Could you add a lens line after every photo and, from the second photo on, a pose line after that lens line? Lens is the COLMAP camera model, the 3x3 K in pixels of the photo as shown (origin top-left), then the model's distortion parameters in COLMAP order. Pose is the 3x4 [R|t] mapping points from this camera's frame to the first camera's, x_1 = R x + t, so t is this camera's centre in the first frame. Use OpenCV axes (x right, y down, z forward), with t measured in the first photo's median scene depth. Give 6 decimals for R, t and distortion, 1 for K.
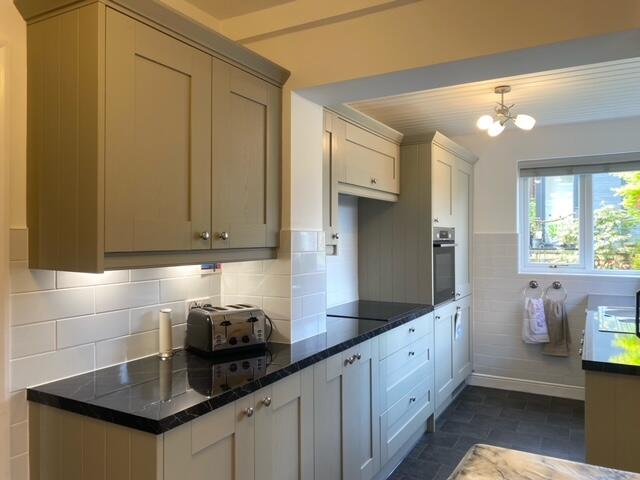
lens RADIAL K [[486.1, 0, 322.8], [0, 486.1, 239.4], [0, 0, 1]] dist [0.080632, -0.120981]
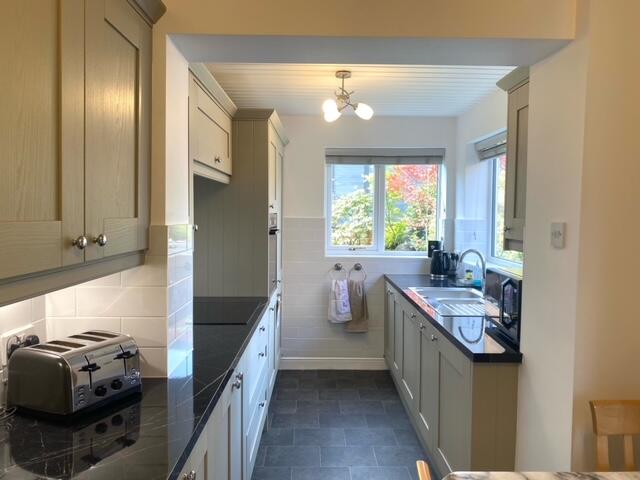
lens RADIAL K [[486.1, 0, 322.8], [0, 486.1, 239.4], [0, 0, 1]] dist [0.080632, -0.120981]
pose [[0.868244, -0.014567, 0.495924, -0.141182], [-0.012110, 0.998649, 0.050535, -0.023609], [-0.495990, -0.049882, 0.866894, 0.145125]]
